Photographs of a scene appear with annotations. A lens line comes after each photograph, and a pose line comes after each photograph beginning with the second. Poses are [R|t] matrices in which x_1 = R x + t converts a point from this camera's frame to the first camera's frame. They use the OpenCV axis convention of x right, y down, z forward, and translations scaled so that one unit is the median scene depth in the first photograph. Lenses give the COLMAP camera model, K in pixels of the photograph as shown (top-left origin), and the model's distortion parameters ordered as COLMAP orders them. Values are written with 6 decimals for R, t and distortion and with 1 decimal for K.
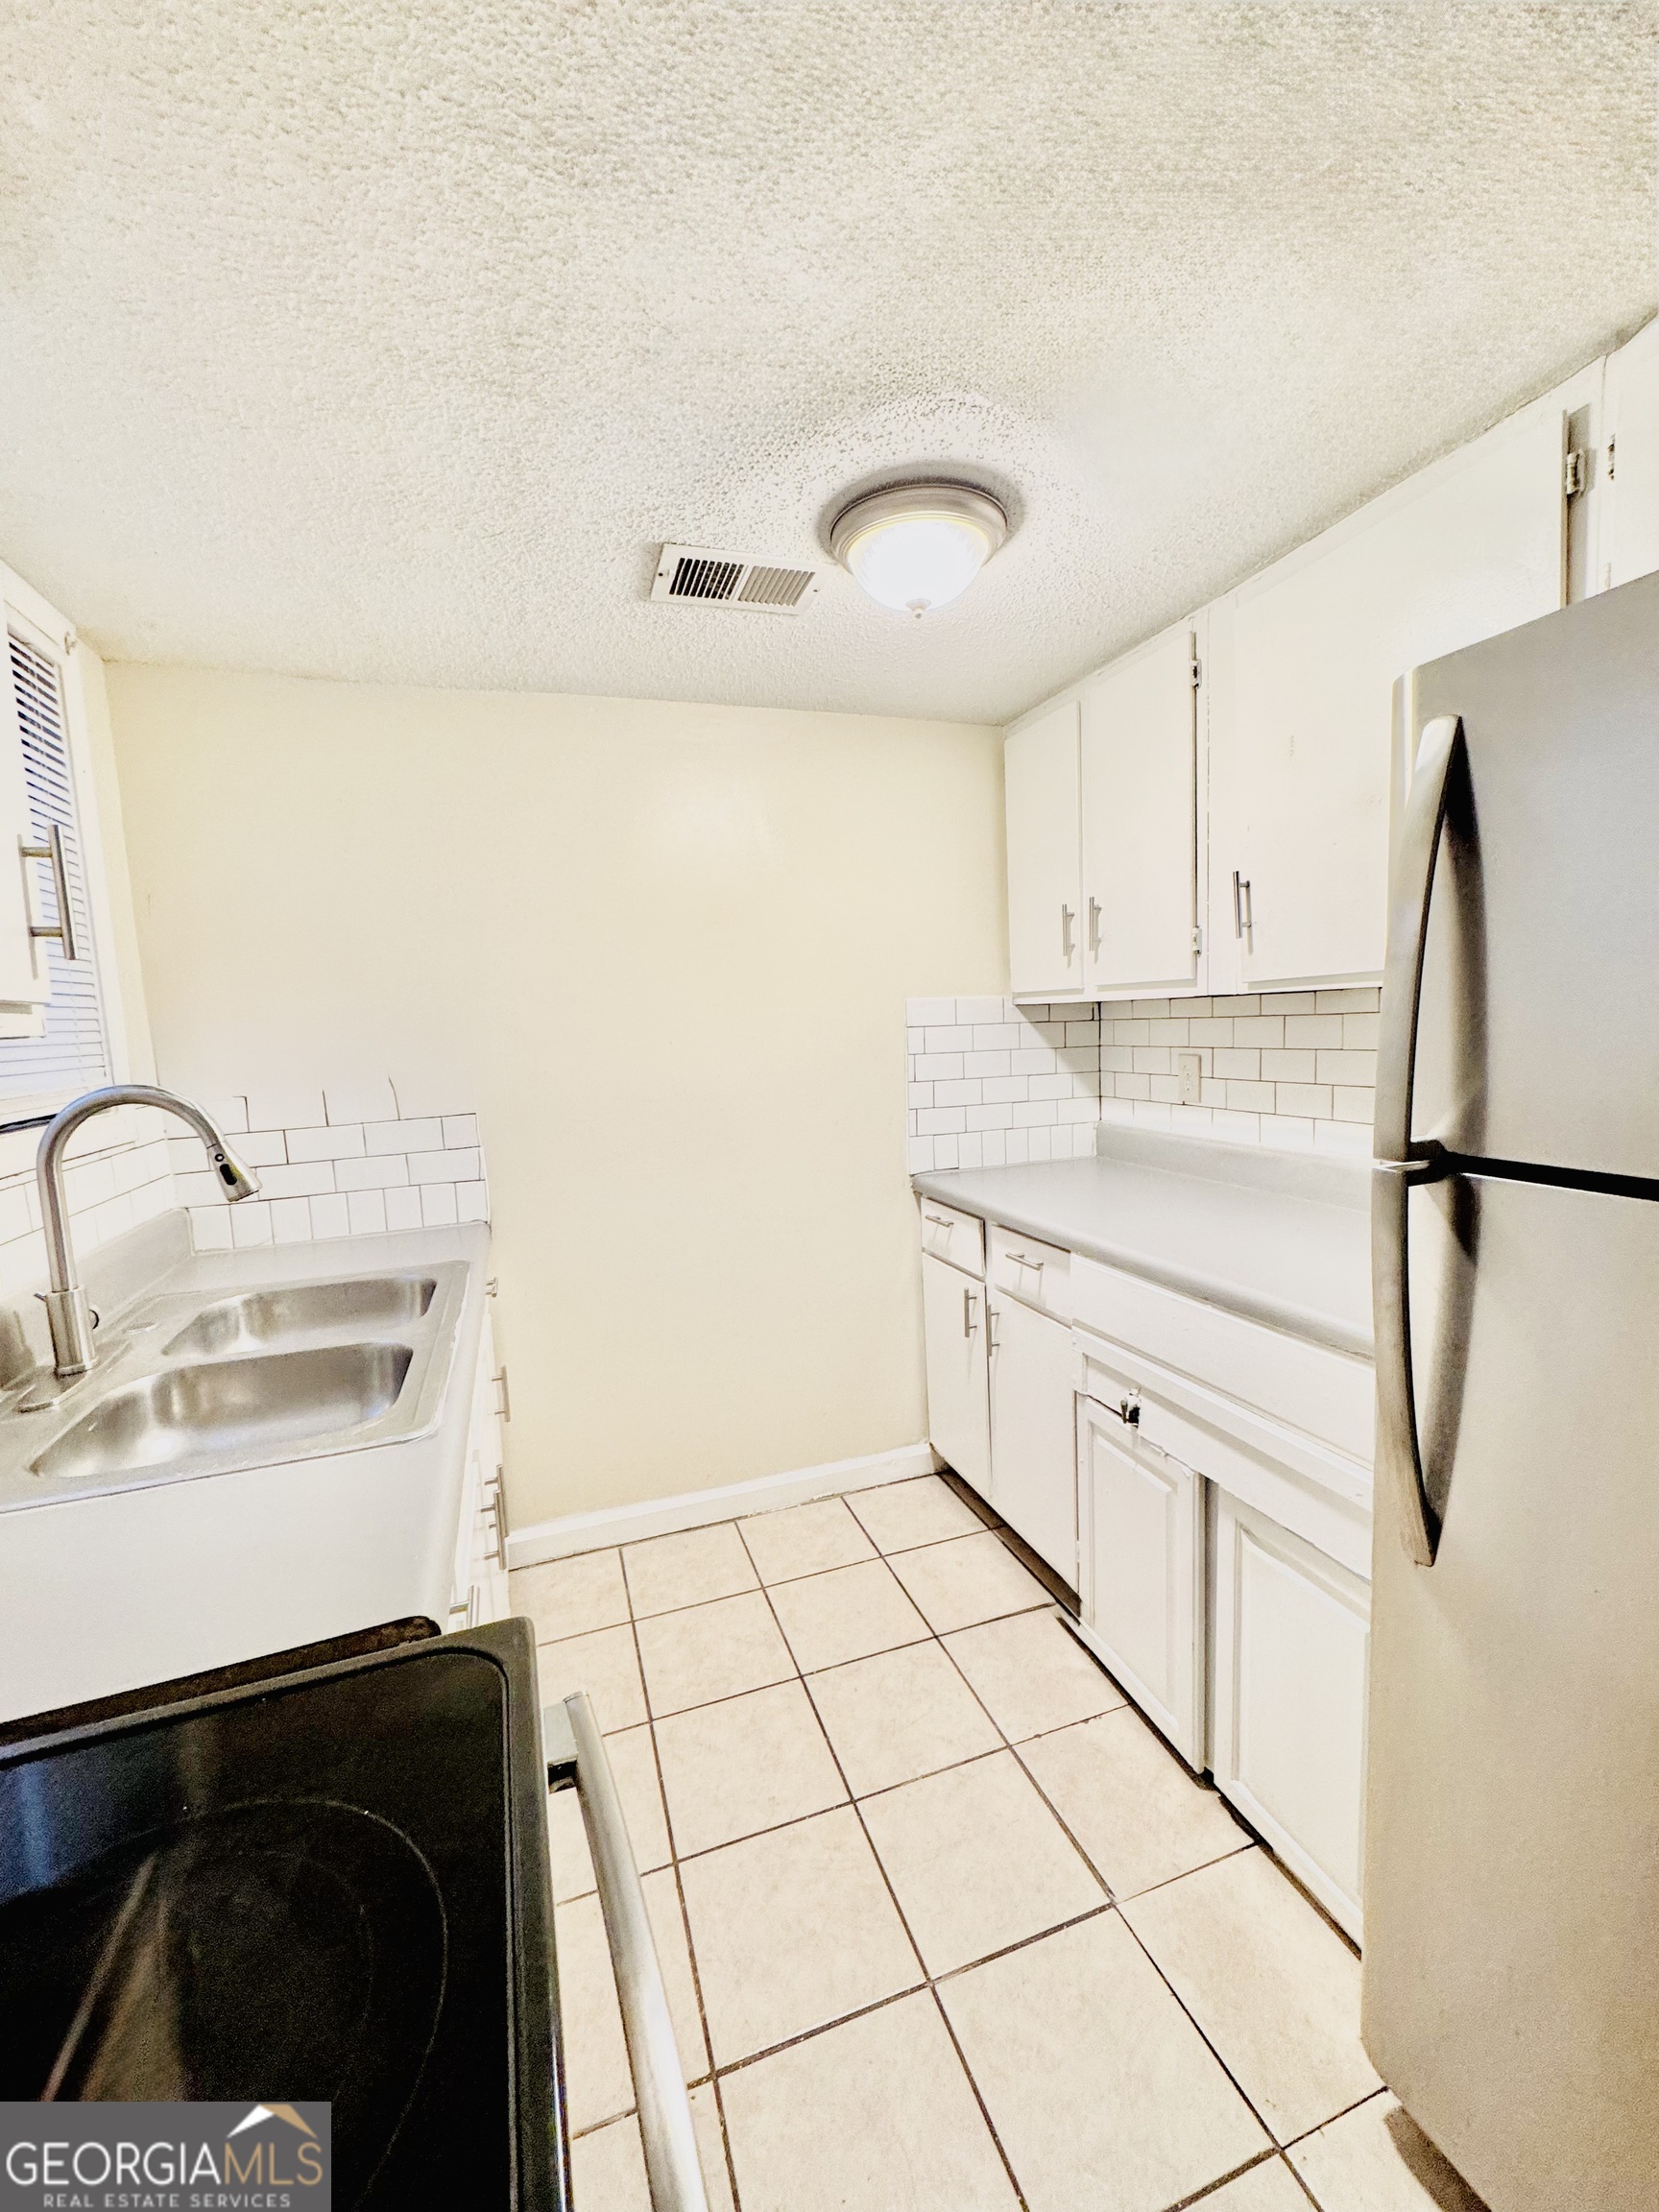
lens RADIAL K [[878.2, 0, 833.3], [0, 878.2, 1106.1], [0, 0, 1]] dist [-0.002453, 0.000356]
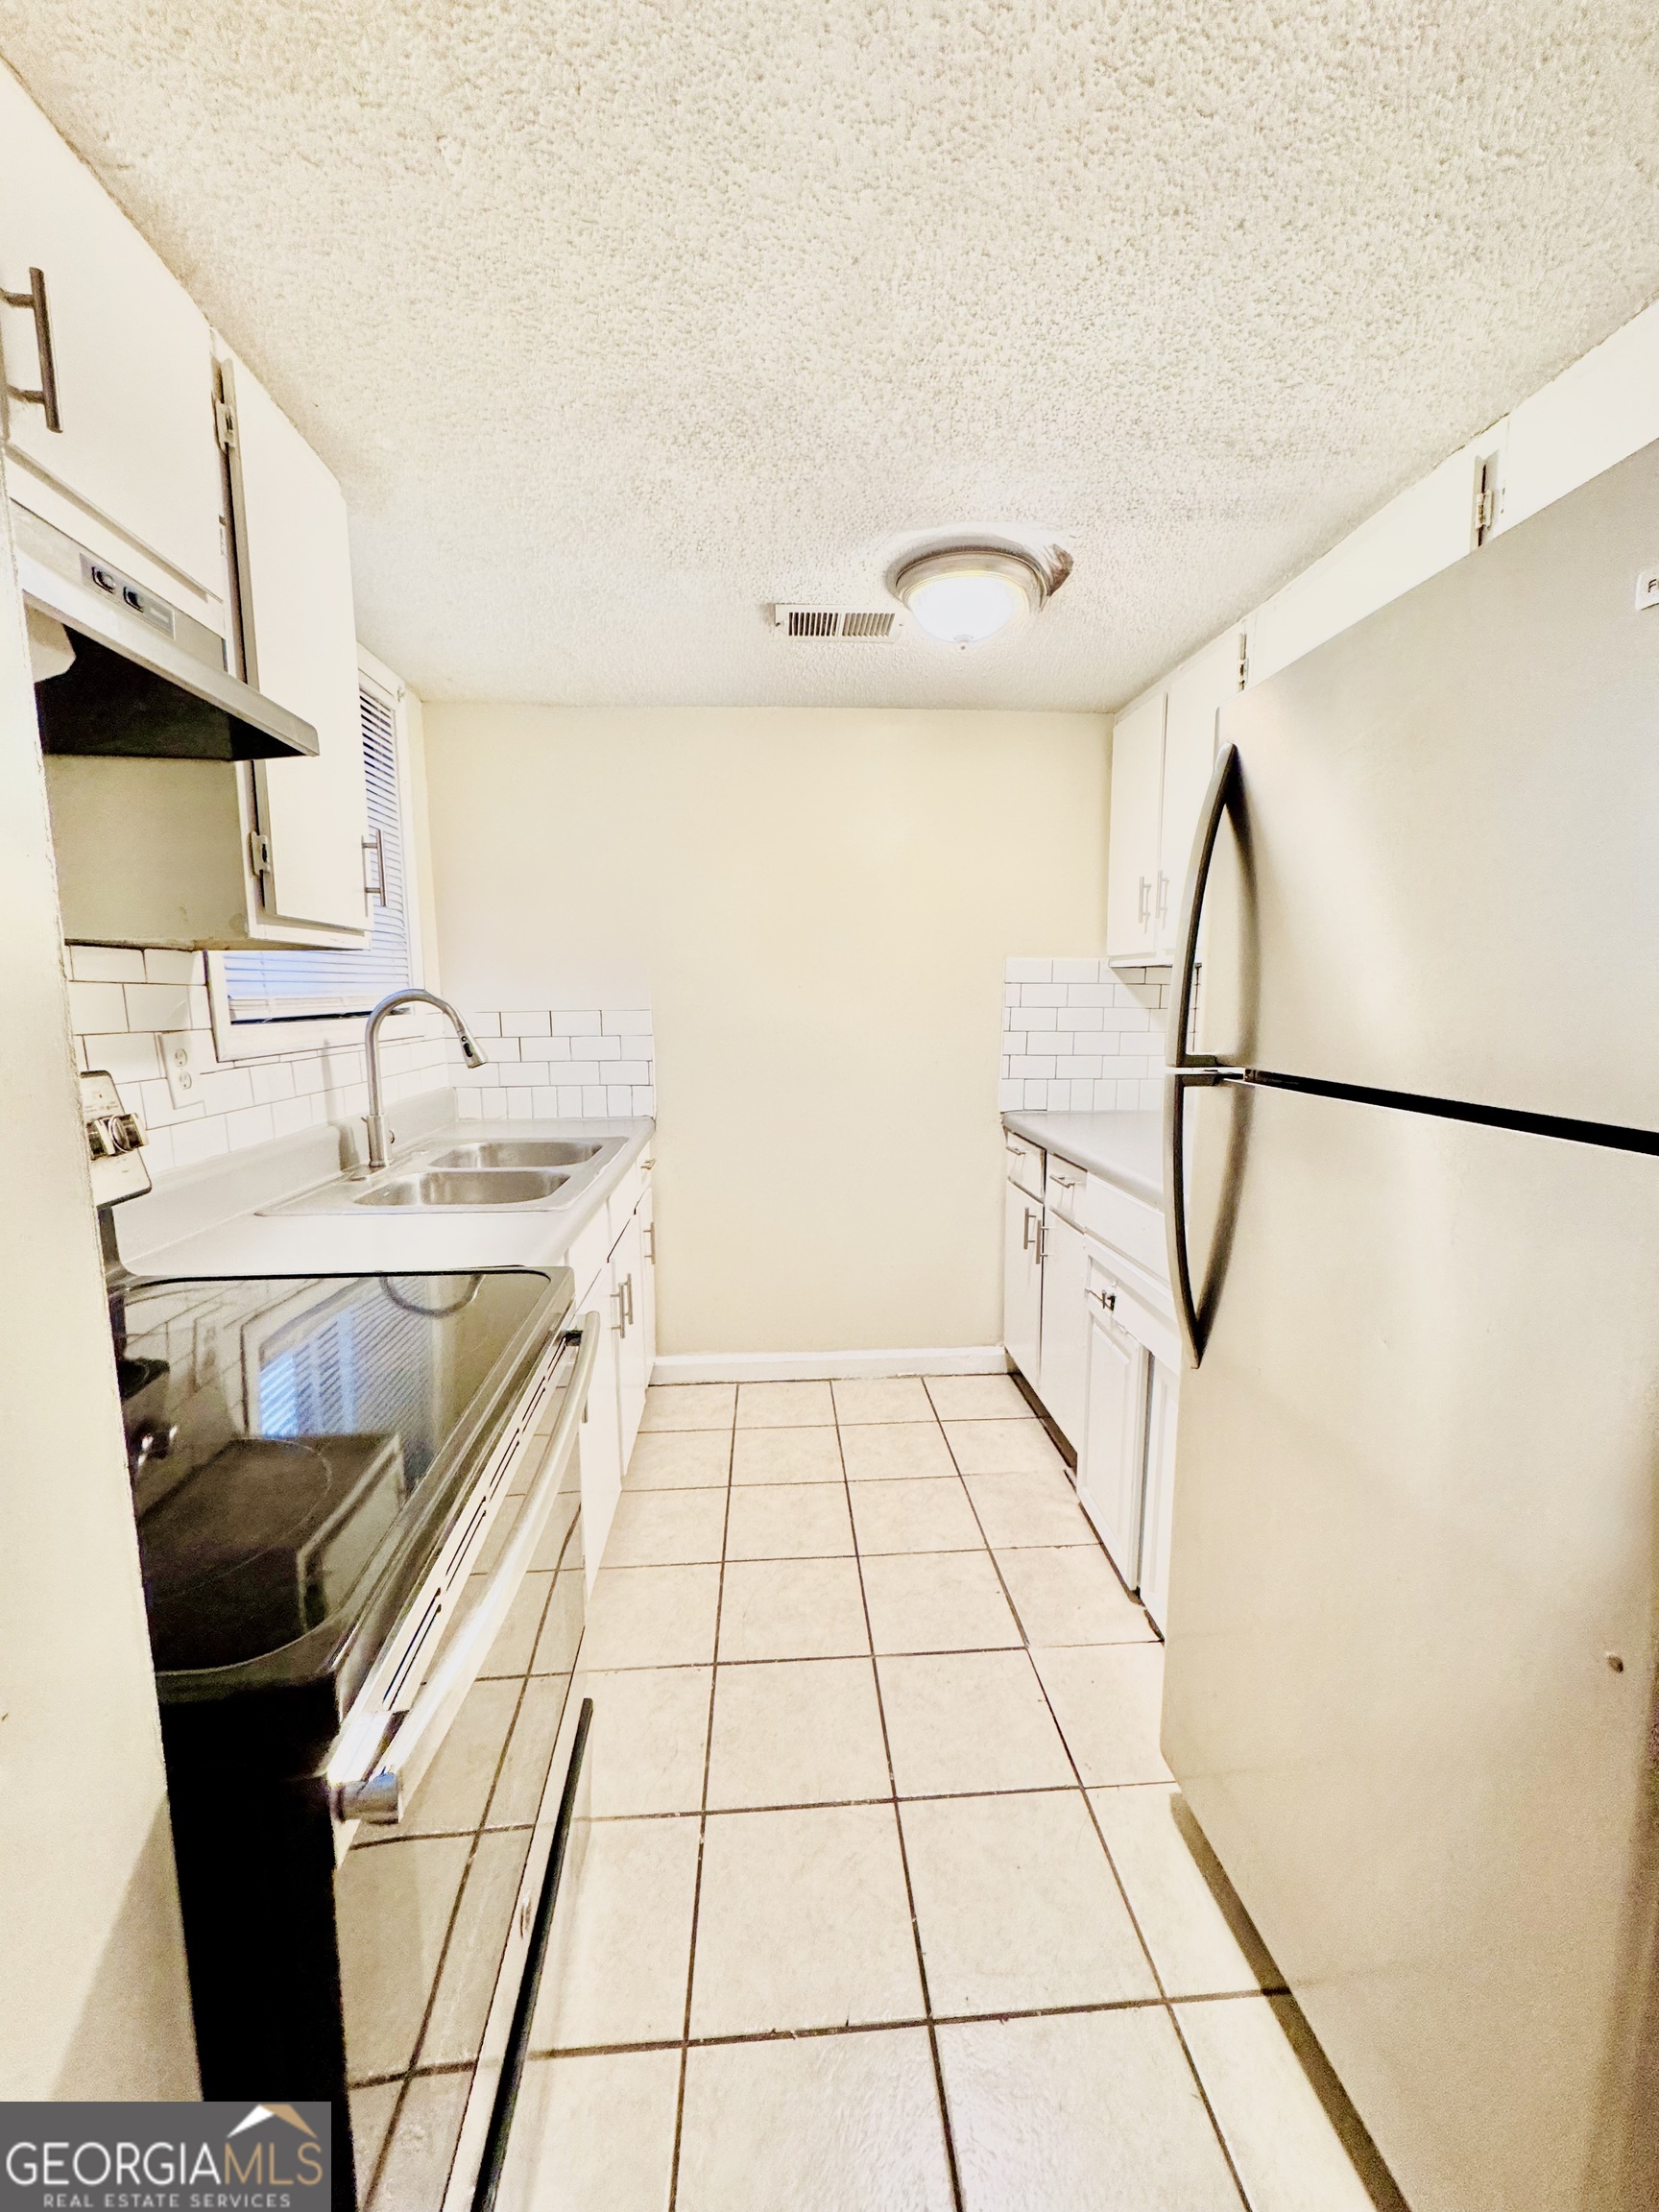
lens RADIAL K [[878.2, 0, 833.7], [0, 878.2, 1102.7], [0, 0, 1]] dist [-0.002453, 0.000356]
pose [[0.965236, 0.071914, -0.251293, 0.258152], [-0.063830, 0.997151, 0.040183, 0.052995], [0.253467, -0.022746, 0.967077, -0.264271]]
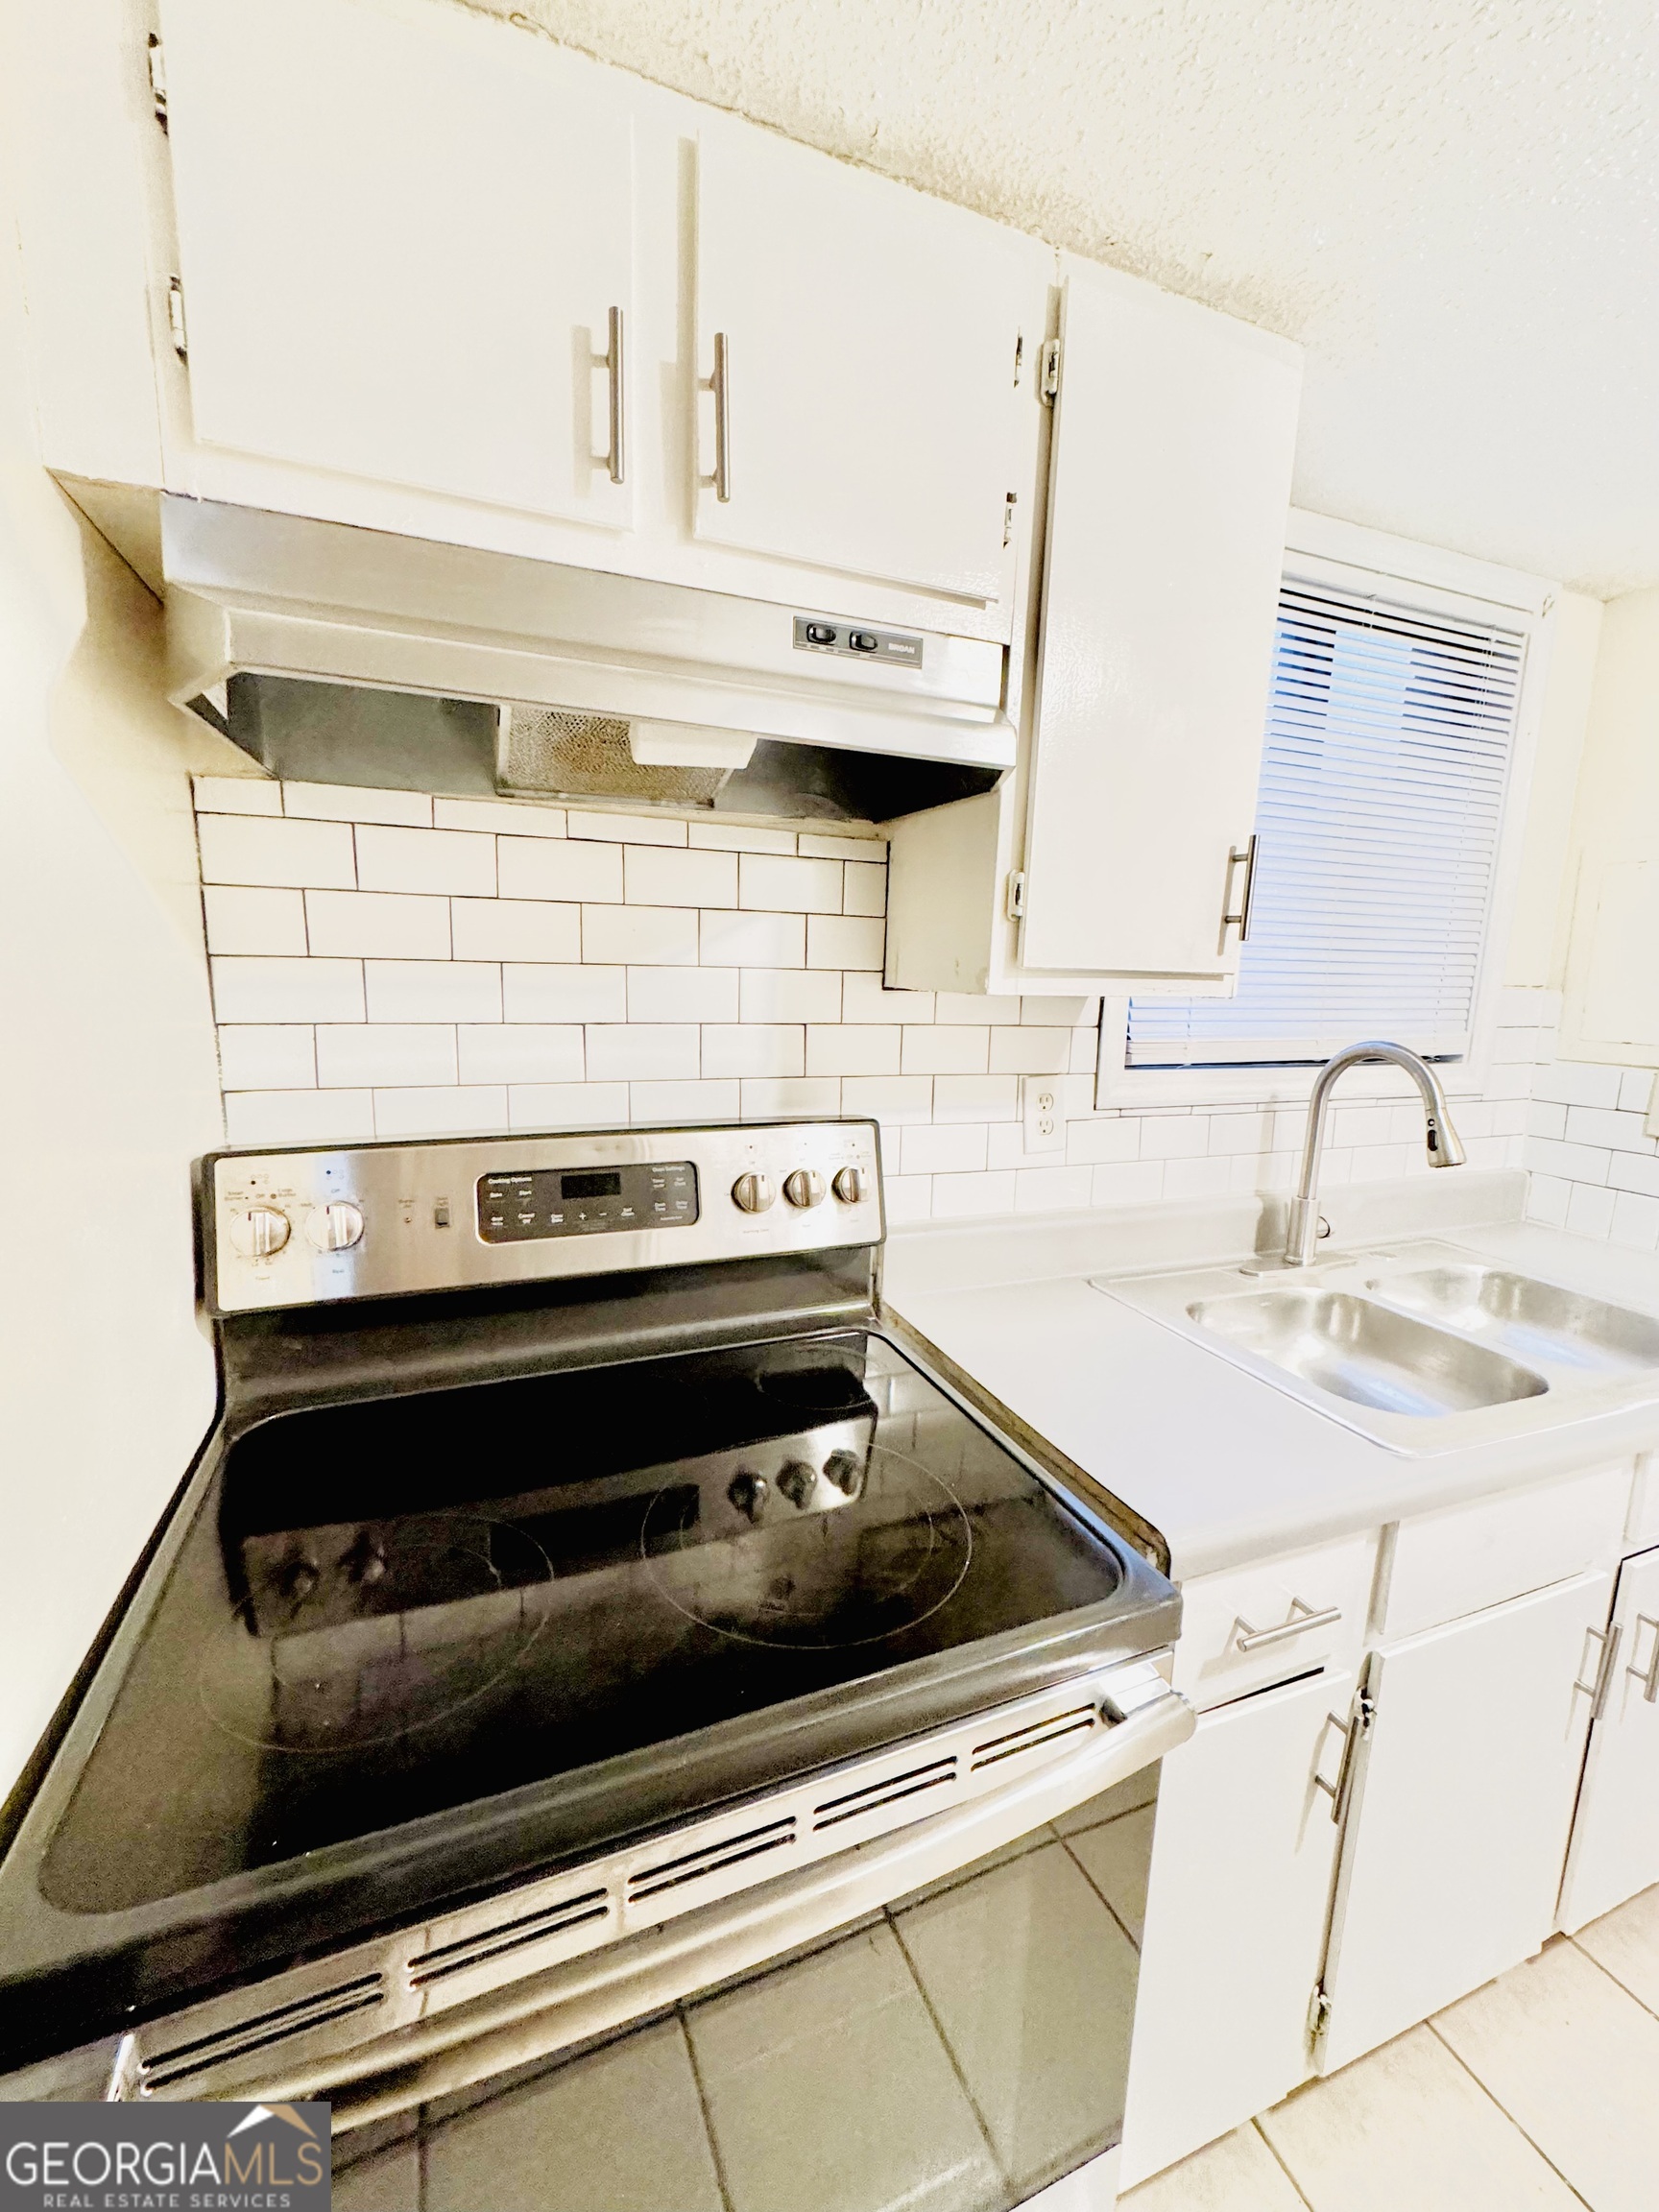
lens RADIAL K [[878.2, 0, 827.2], [0, 878.2, 1114.4], [0, 0, 1]] dist [-0.002453, 0.000356]
pose [[0.025482, 0.211097, -0.977133, 0.230031], [-0.128479, 0.970036, 0.206213, -0.058187], [0.991385, 0.120287, 0.051840, 0.195032]]
